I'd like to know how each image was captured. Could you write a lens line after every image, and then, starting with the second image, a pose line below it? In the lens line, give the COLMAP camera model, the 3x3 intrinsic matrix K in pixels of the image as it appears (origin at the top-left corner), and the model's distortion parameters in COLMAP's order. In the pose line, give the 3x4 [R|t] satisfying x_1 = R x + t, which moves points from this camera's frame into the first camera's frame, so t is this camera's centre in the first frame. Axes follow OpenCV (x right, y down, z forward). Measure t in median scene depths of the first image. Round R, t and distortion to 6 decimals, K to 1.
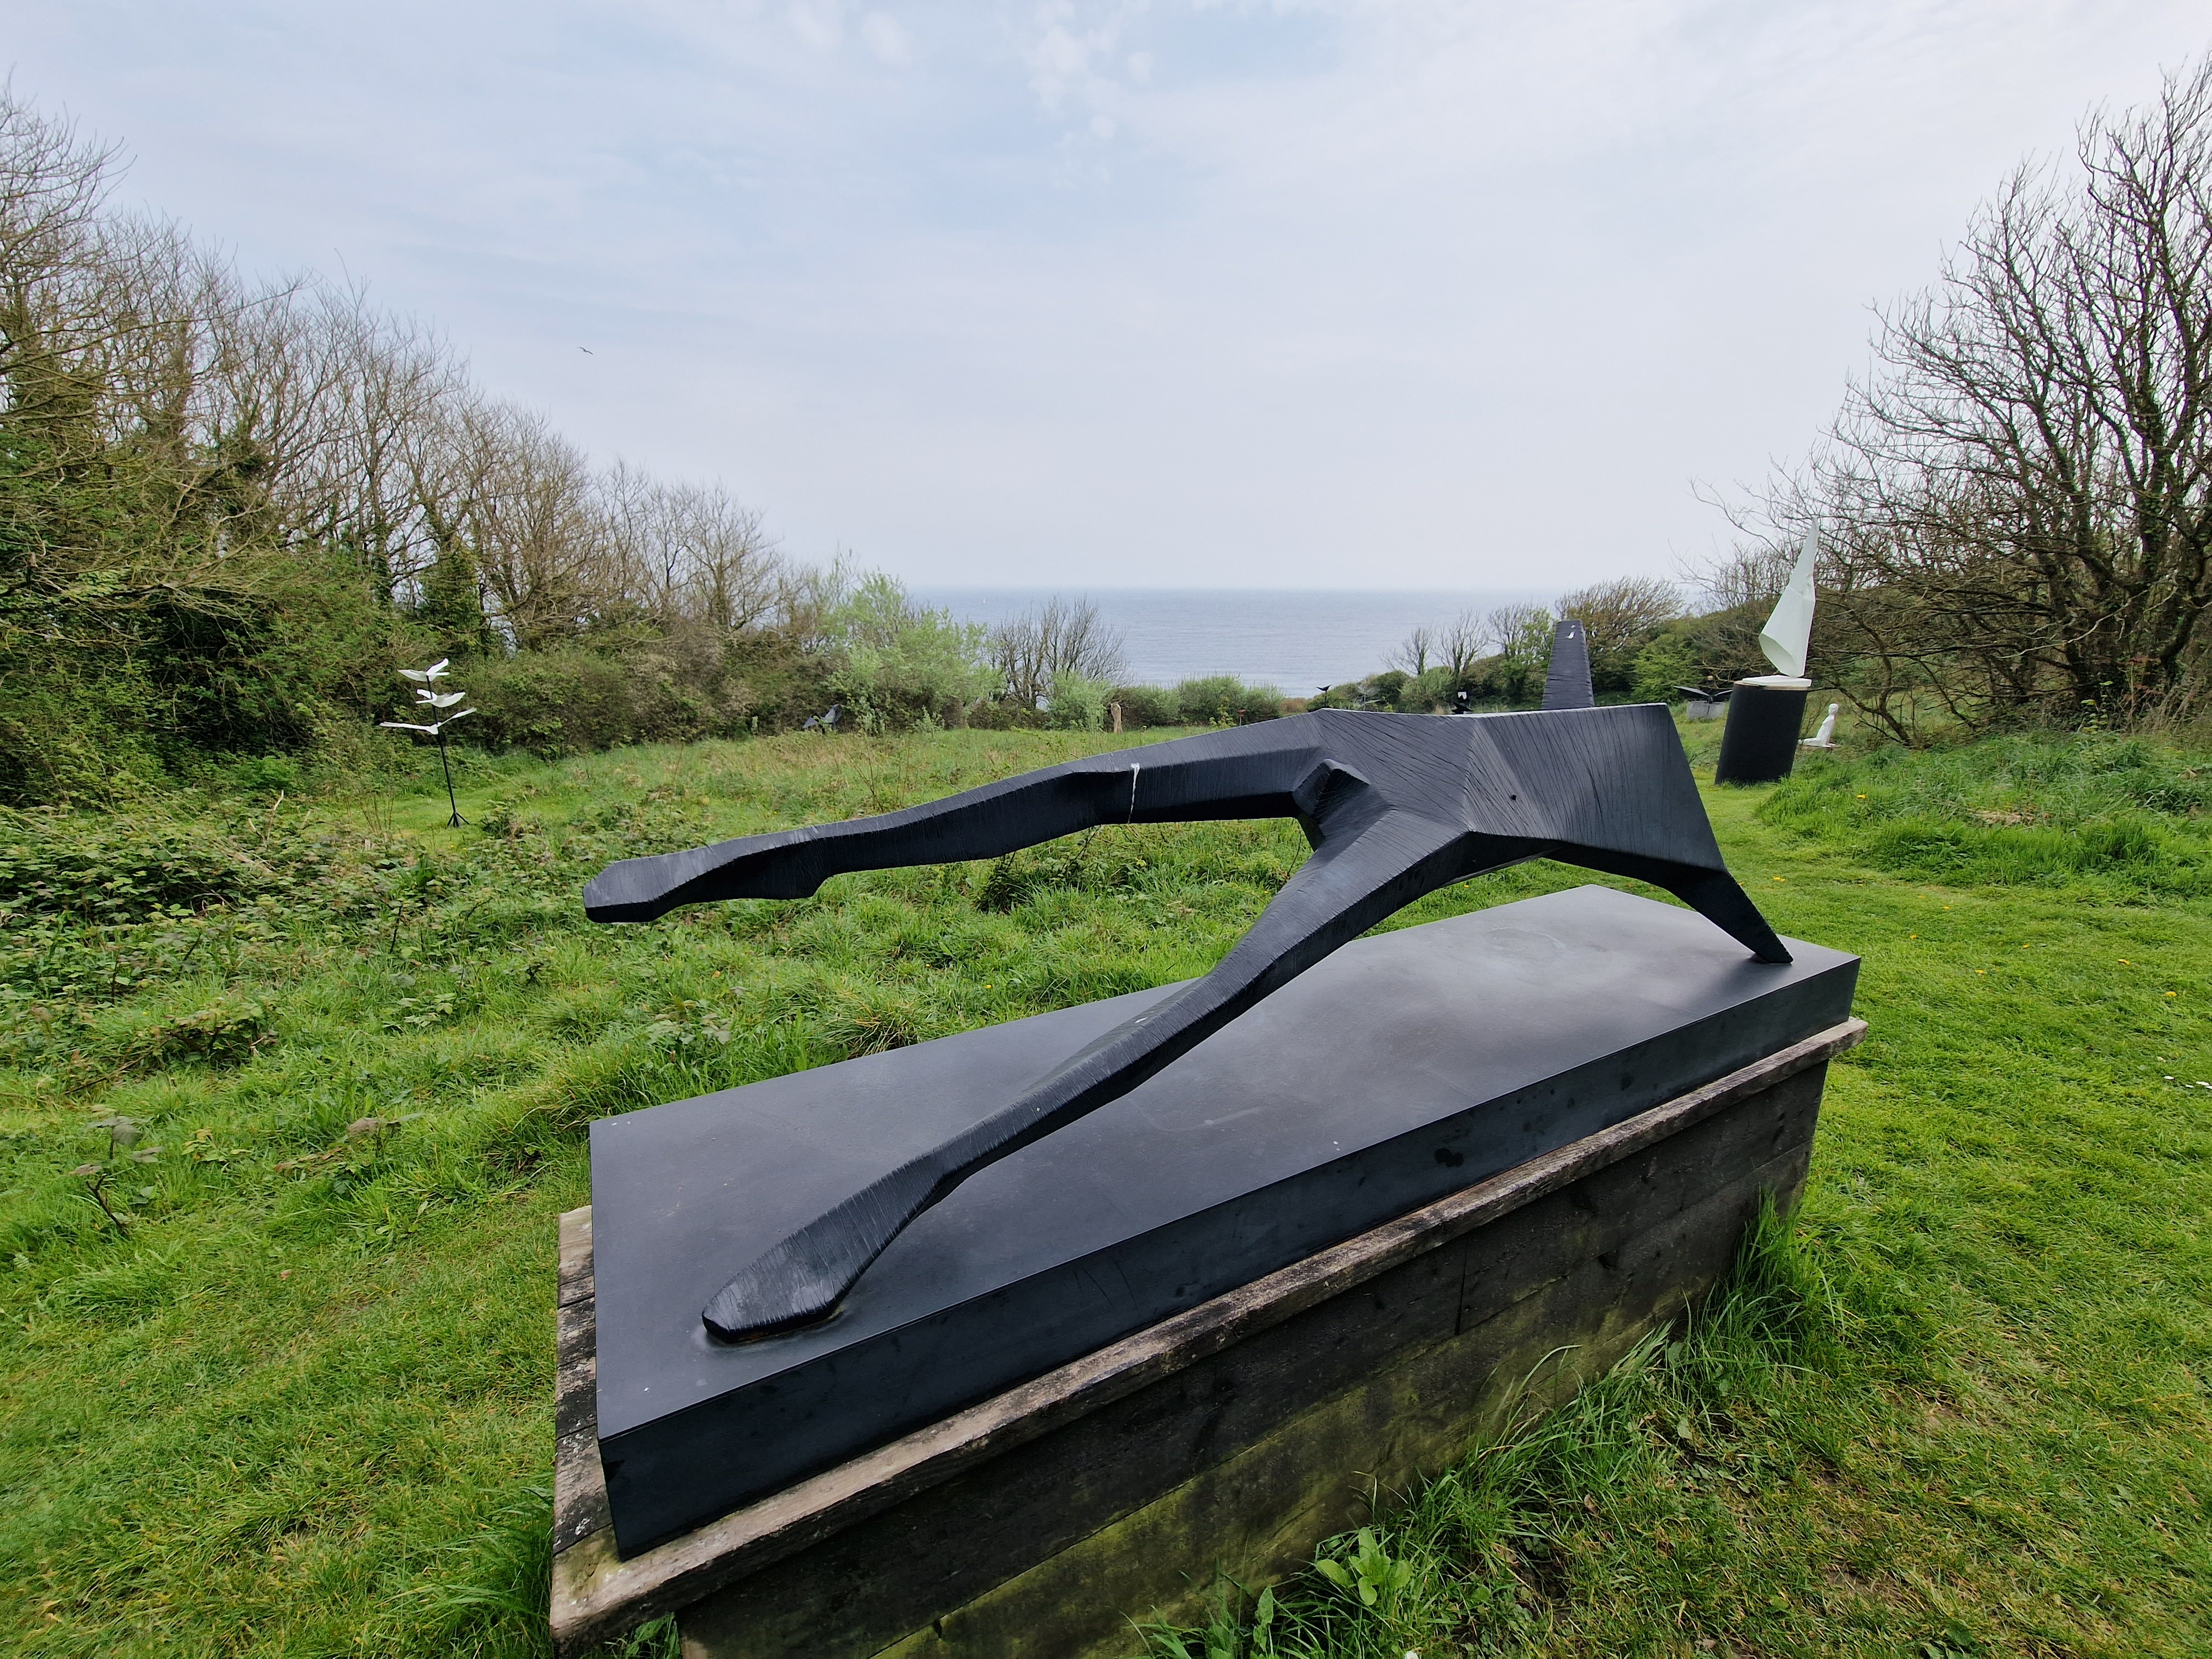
lens RADIAL K [[849.1, 0, 1106.0], [0, 849.1, 829.5], [0, 0, 1]] dist [0.015587, -0.010736]
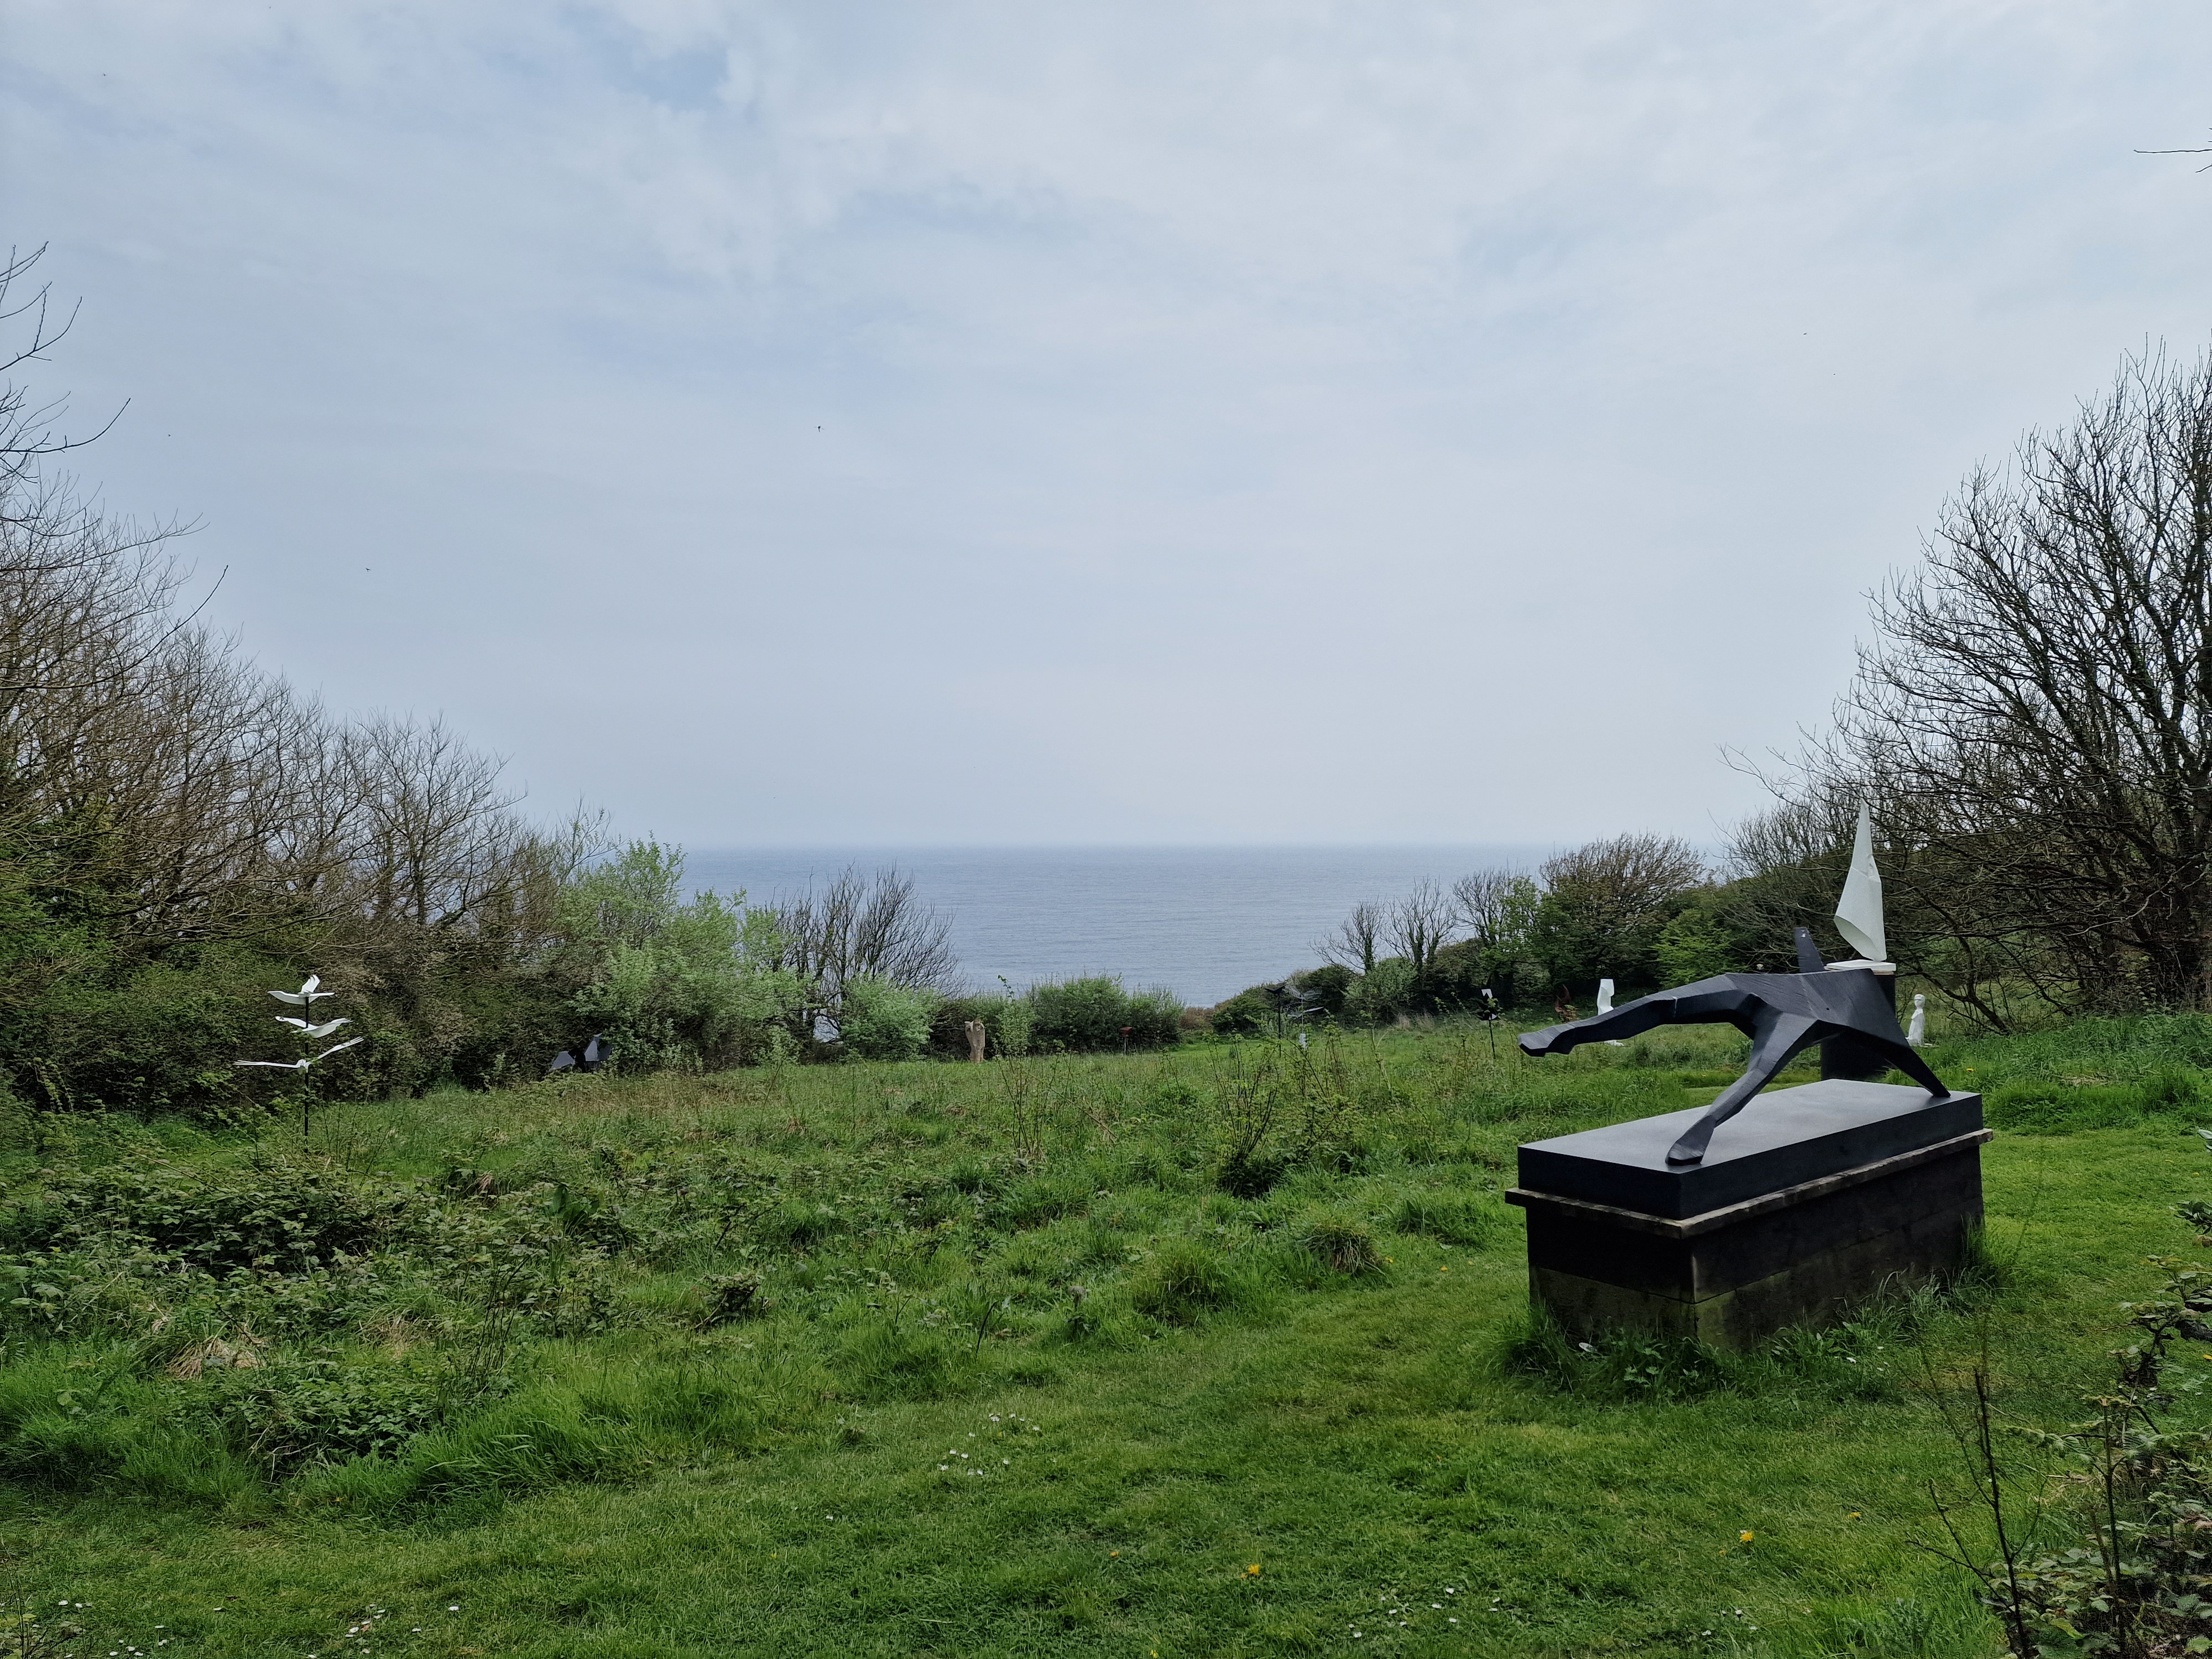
lens RADIAL K [[1361.4, 0, 1106.0], [0, 1361.4, 829.5], [0, 0, 1]] dist [0.084583, -0.080377]
pose [[0.983929, -0.004733, 0.178499, -0.183765], [0.055453, 0.958322, -0.280257, 0.038613], [-0.169733, 0.285651, 0.943183, -0.204238]]
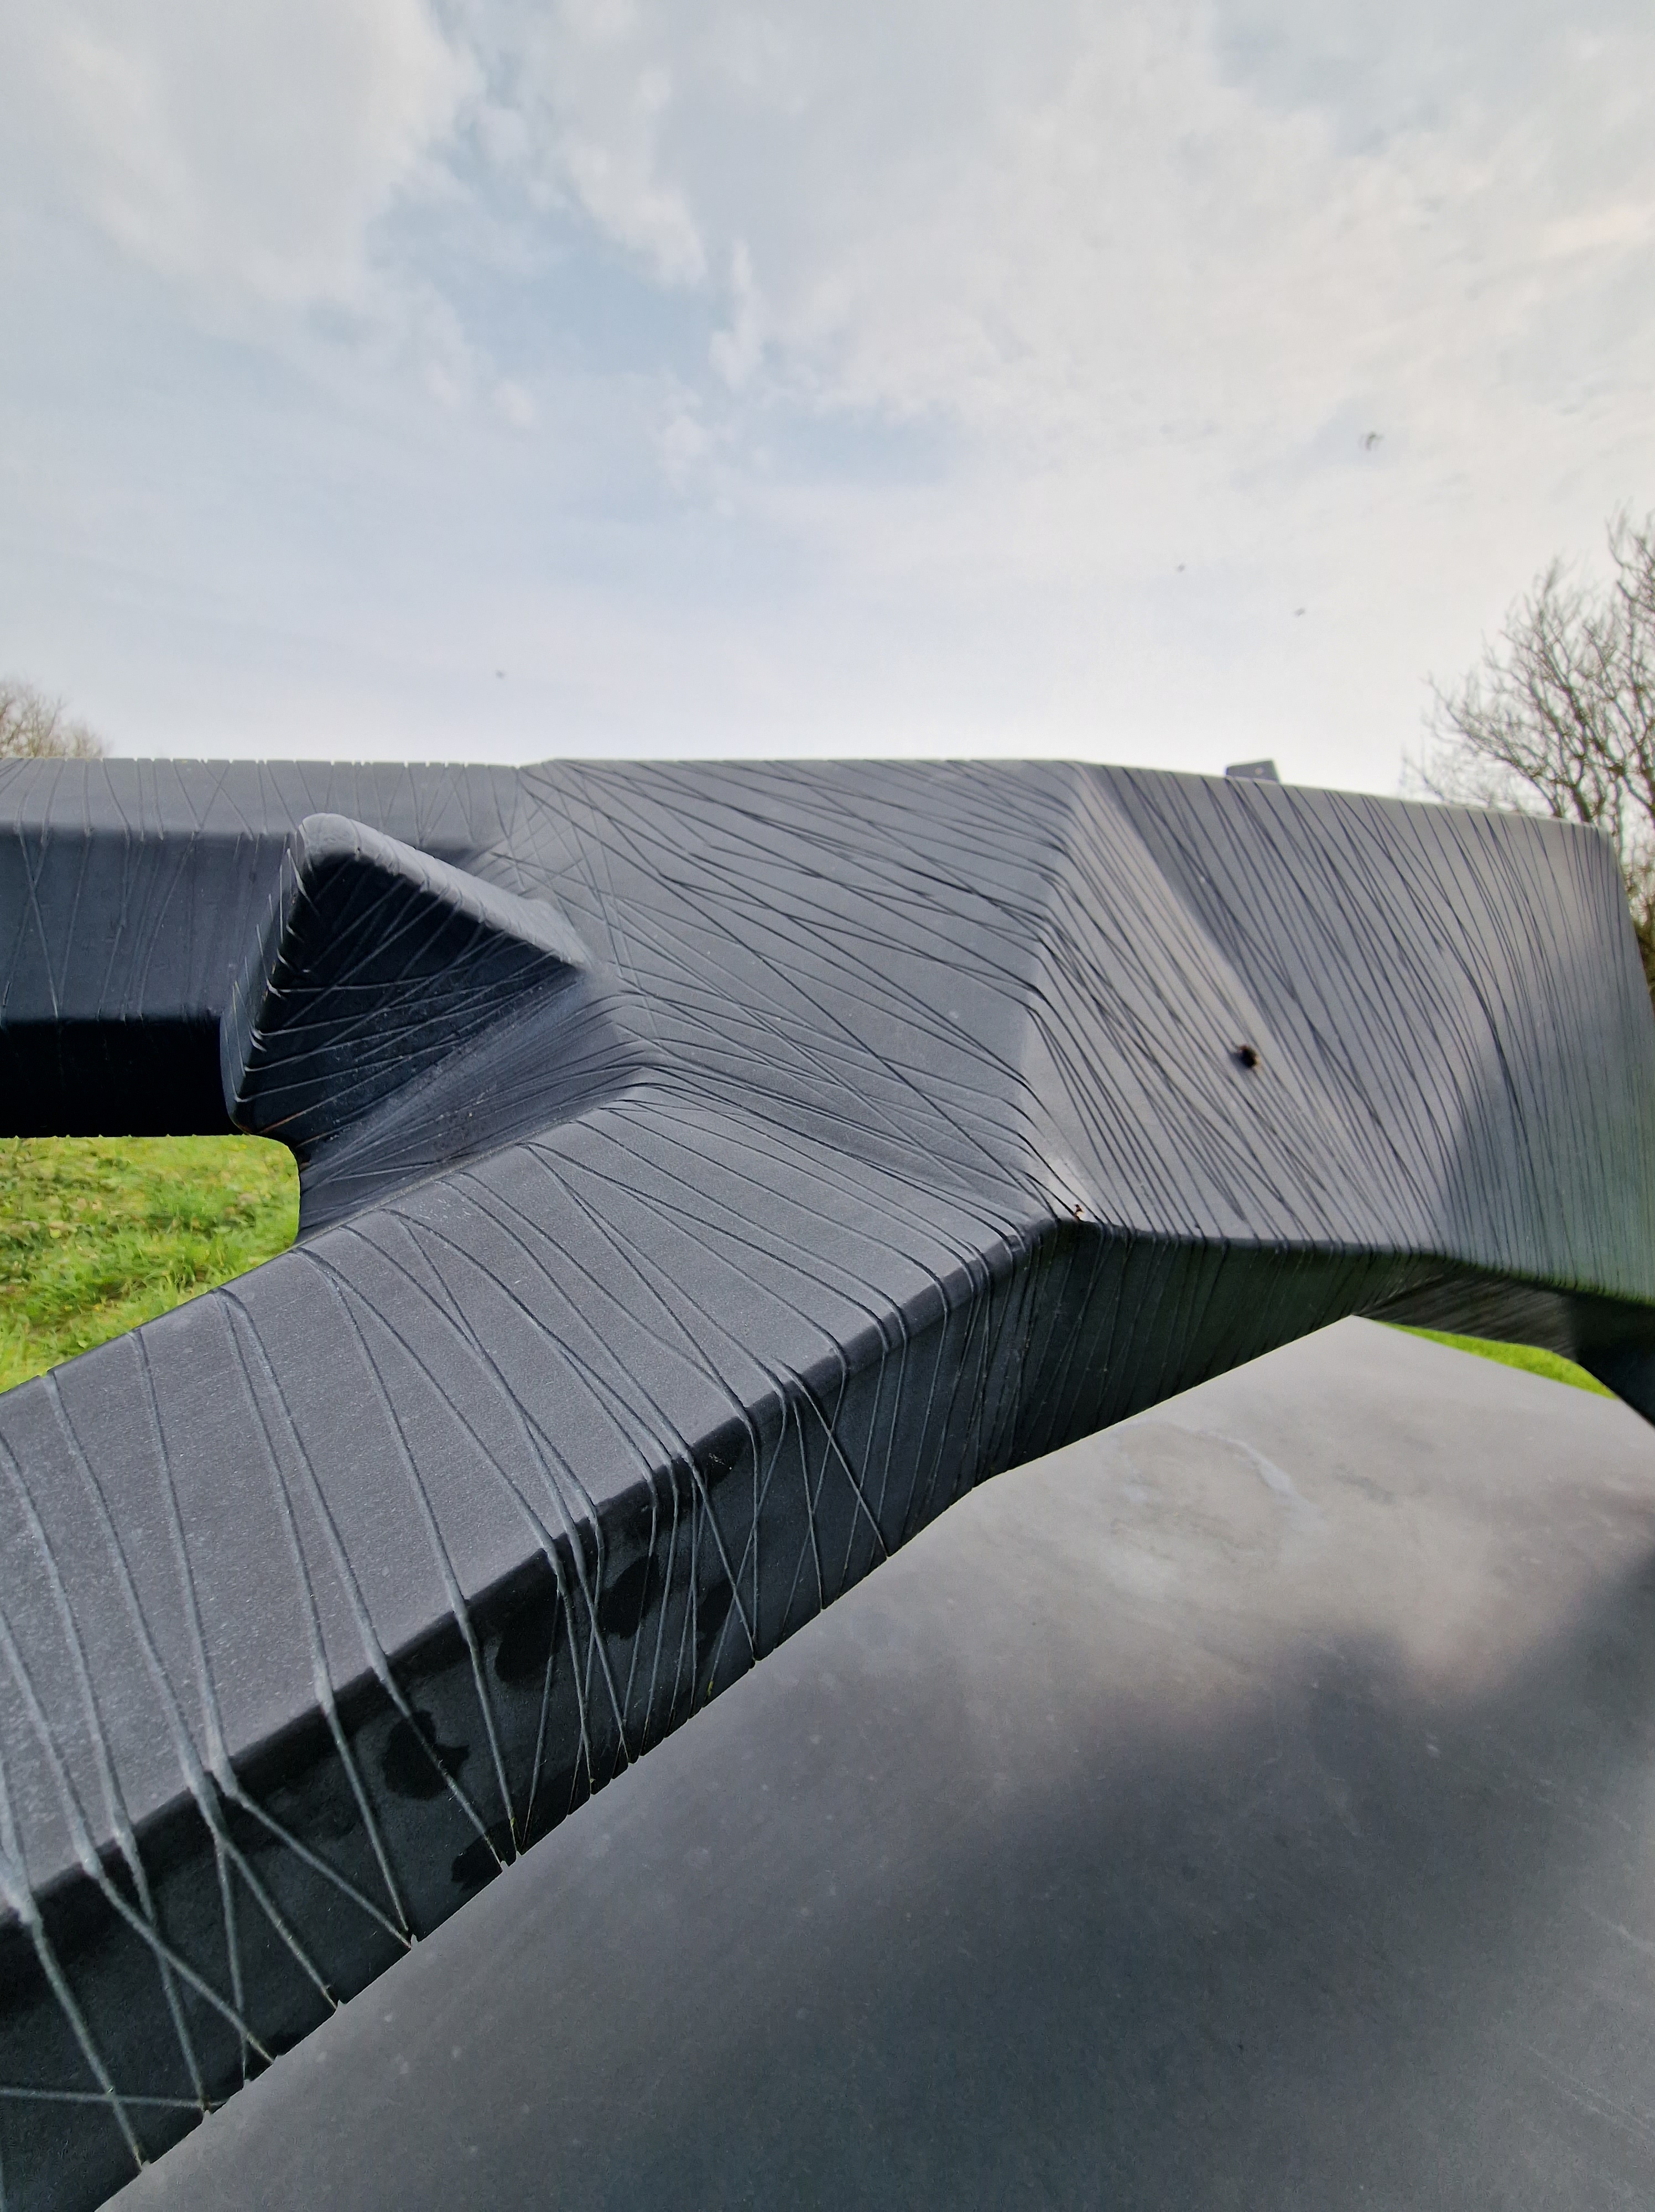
lens RADIAL K [[849.2, 0, 827.5], [0, 849.2, 1106.0], [0, 0, 1]] dist [0.015587, -0.010736]
pose [[0.991594, 0.019933, 0.127840, 0.030064], [-0.009442, 0.996575, -0.082151, -0.000502], [-0.129040, 0.080254, 0.988387, 0.070022]]
